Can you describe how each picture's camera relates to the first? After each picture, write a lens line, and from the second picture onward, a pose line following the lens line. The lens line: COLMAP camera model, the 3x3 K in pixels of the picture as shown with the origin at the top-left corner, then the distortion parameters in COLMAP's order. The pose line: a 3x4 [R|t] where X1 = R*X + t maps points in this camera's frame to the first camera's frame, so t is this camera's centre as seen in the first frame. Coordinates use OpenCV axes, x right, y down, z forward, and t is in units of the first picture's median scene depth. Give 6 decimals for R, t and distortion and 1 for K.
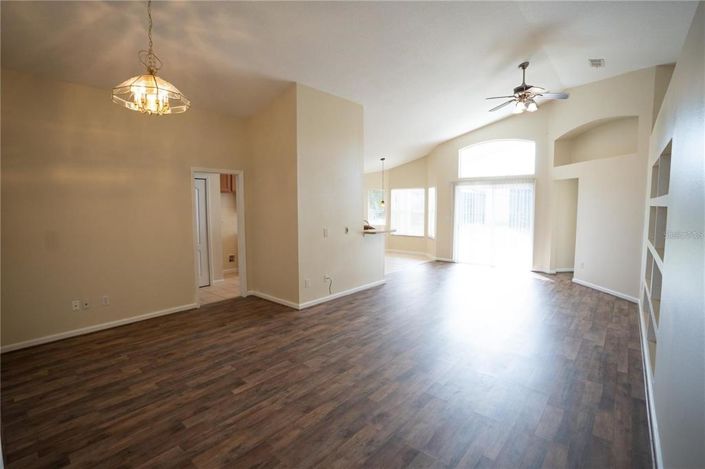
lens RADIAL K [[331.6, 0, 351.6], [0, 331.6, 232.9], [0, 0, 1]] dist [-0.065431, 0.027894]
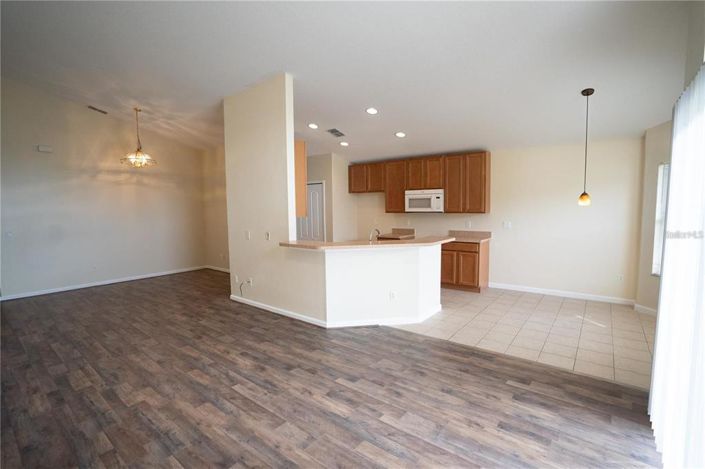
lens RADIAL K [[331.6, 0, 351.6], [0, 331.6, 232.9], [0, 0, 1]] dist [-0.065431, 0.027894]
pose [[0.030738, 0.079443, -0.996365, 0.996056], [-0.069367, 0.994603, 0.077162, -0.114825], [0.997118, 0.066743, 0.036083, 1.405997]]
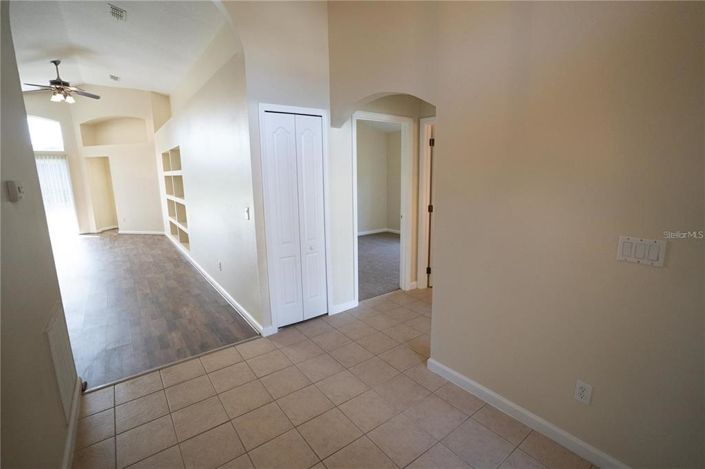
lens RADIAL K [[331.6, 0, 351.6], [0, 331.6, 232.9], [0, 0, 1]] dist [-0.065431, 0.027894]
pose [[0.229131, -0.177083, 0.957152, -0.542346], [0.095458, 0.982661, 0.158951, 0.034104], [-0.968704, 0.054947, 0.242062, -0.386186]]
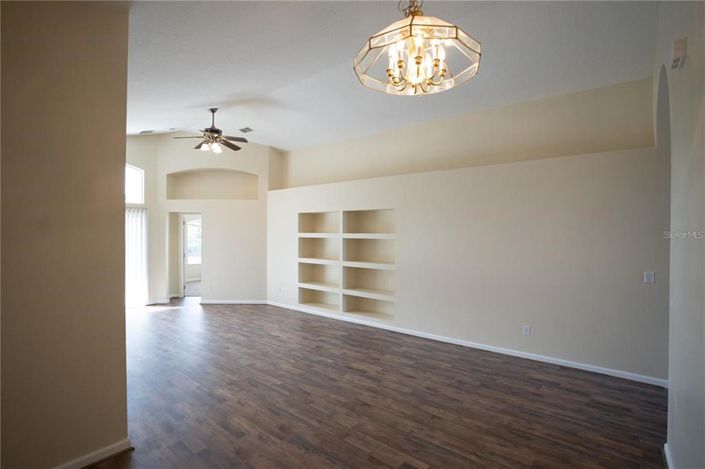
lens RADIAL K [[340.7, 0, 352.5], [0, 340.7, 234.5], [0, 0, 1]] dist [-0.079865, 0.029710]
pose [[-0.020310, 0.002008, 0.999792, -0.686565], [0.078787, 0.996891, -0.000401, -0.067803], [-0.996685, 0.078763, -0.020405, 0.663471]]
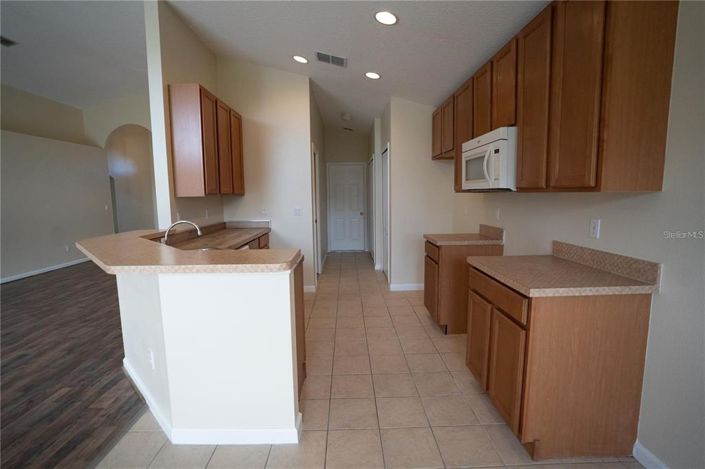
lens RADIAL K [[324.6, 0, 353.2], [0, 324.6, 233.1], [0, 0, 1]] dist [-0.063071, 0.024996]
pose [[-0.749279, 0.089990, -0.656112, 0.178896], [-0.040624, 0.982613, 0.181165, -0.134198], [0.661007, 0.162397, -0.732596, 2.016855]]
